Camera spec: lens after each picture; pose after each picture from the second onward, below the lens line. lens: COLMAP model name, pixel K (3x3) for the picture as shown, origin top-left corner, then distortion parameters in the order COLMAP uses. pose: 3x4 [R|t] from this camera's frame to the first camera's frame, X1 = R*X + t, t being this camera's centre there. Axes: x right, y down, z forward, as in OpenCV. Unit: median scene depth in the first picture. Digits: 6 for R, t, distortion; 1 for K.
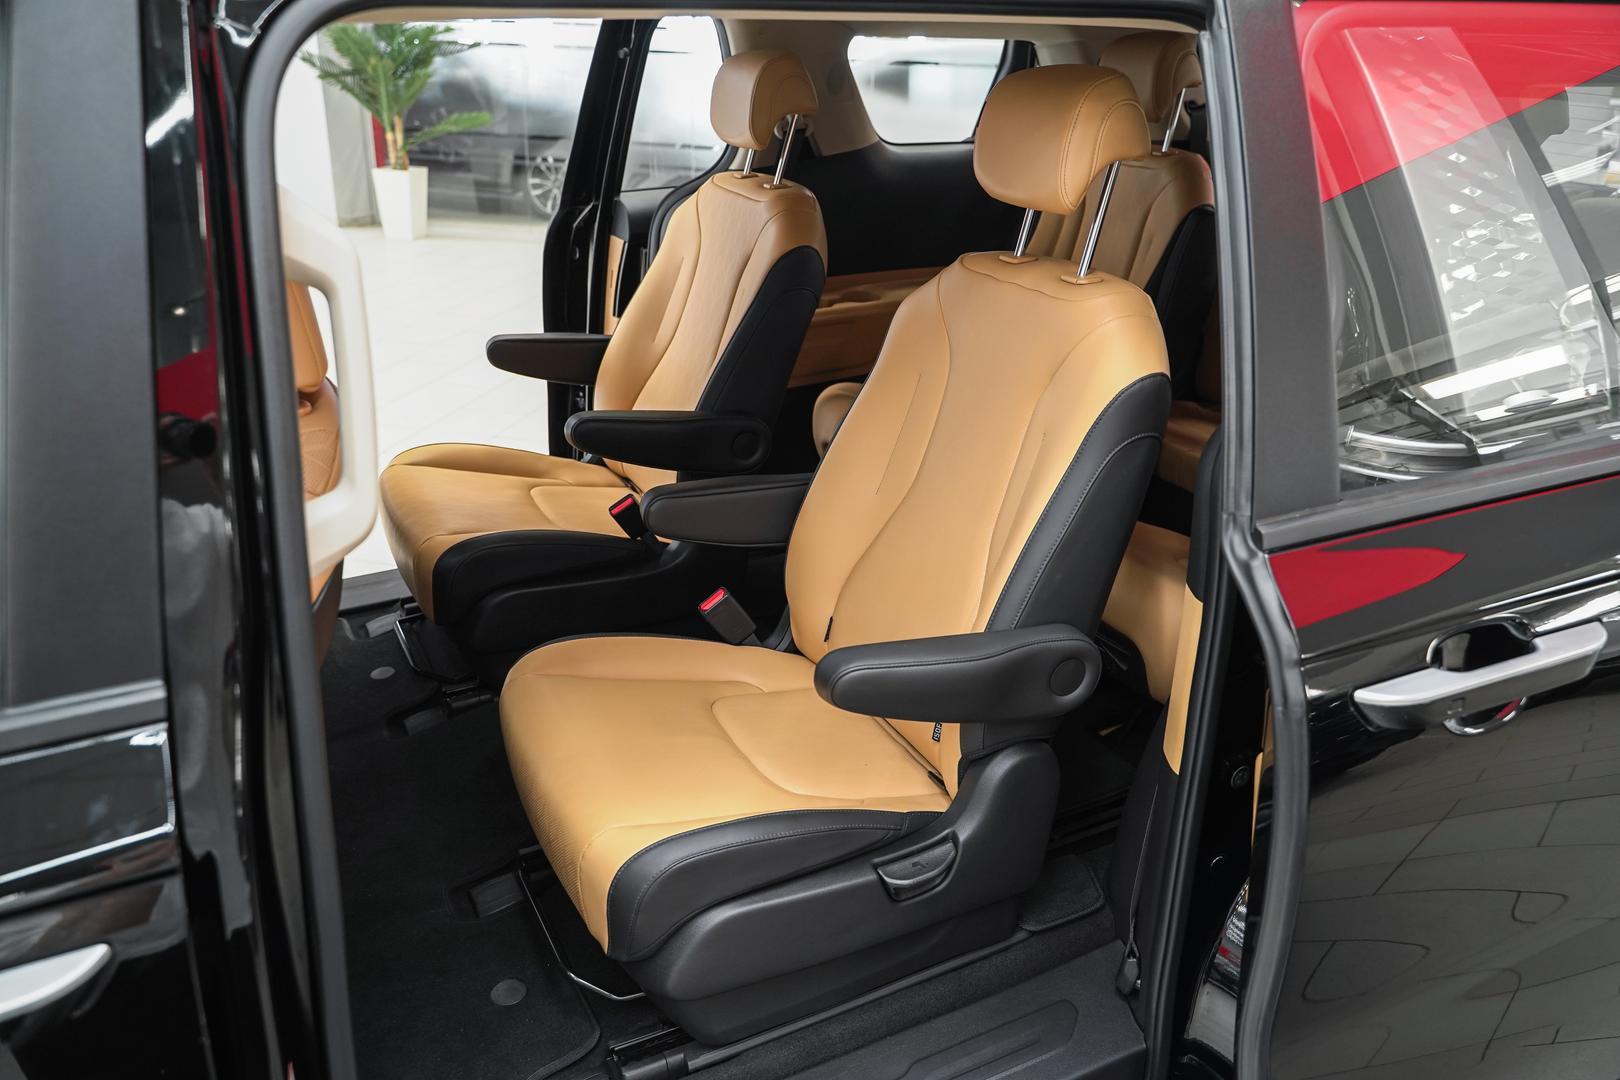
lens RADIAL K [[1315.5, 0, 813.8], [0, 1315.5, 541.9], [0, 0, 1]] dist [-0.019453, 0.014284]
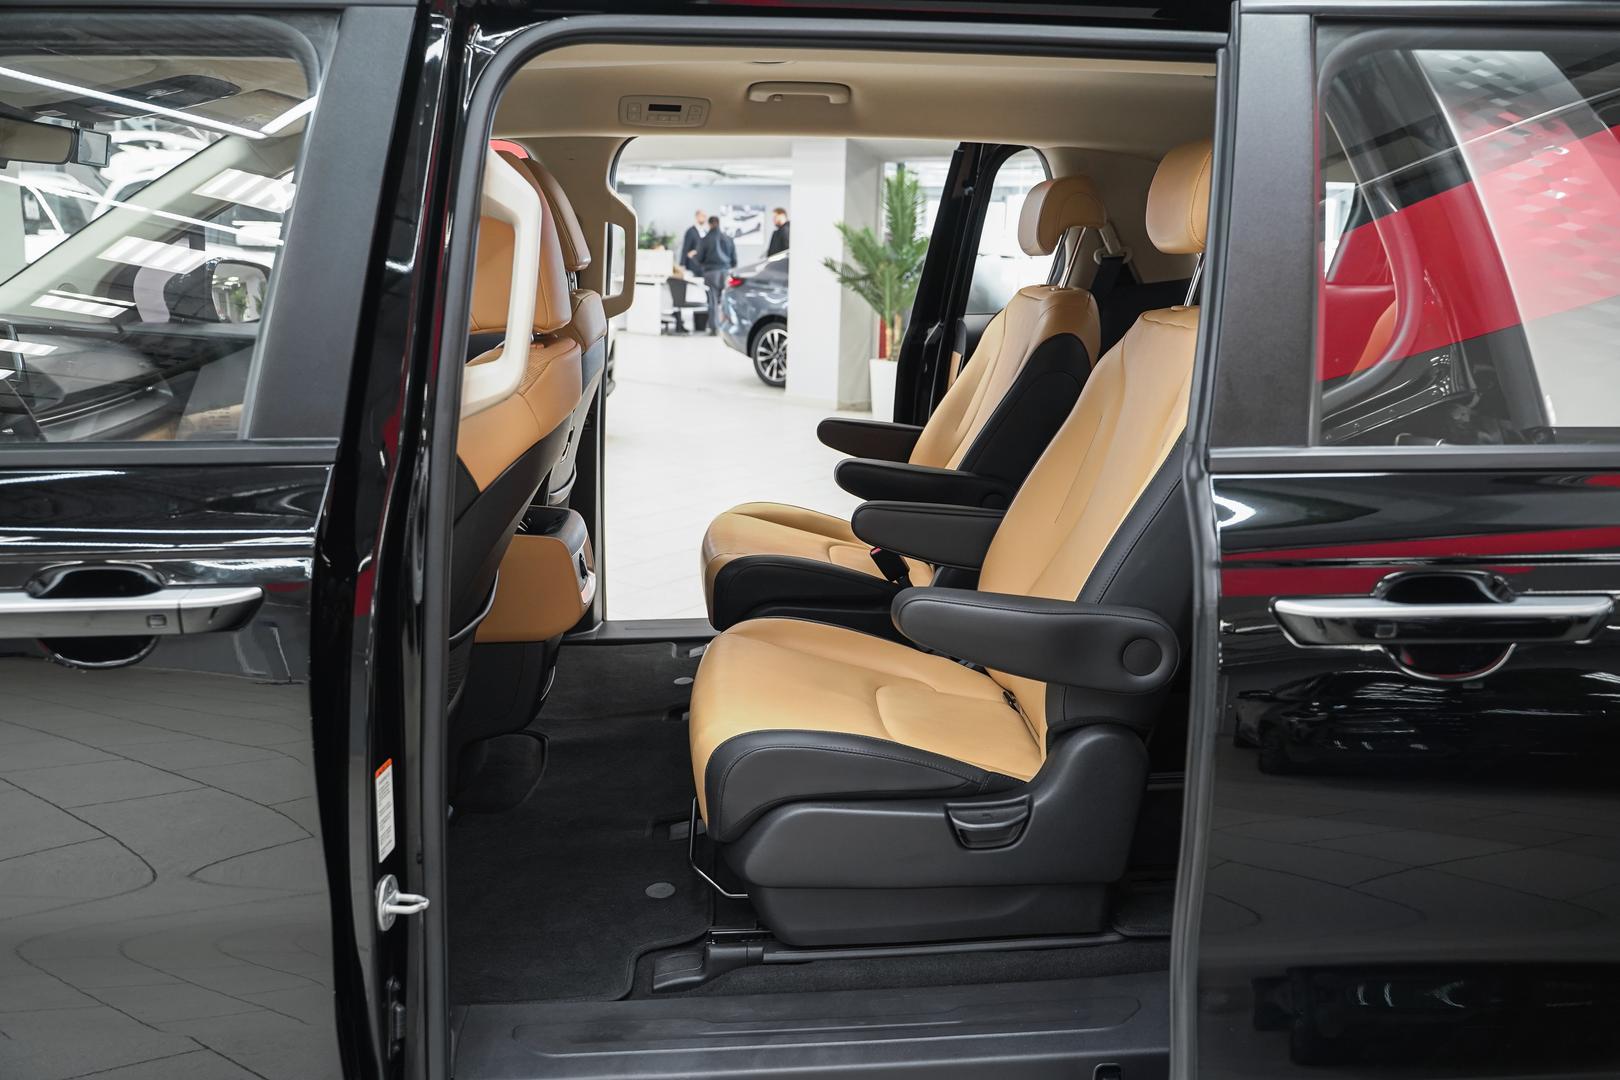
lens RADIAL K [[1315.5, 0, 800.1], [0, 1315.5, 534.8], [0, 0, 1]] dist [-0.019453, 0.014284]
pose [[0.914963, 0.086203, -0.394223, 0.206006], [-0.155716, 0.976676, -0.147840, 0.121374], [0.372284, 0.196655, 0.907046, -0.052878]]
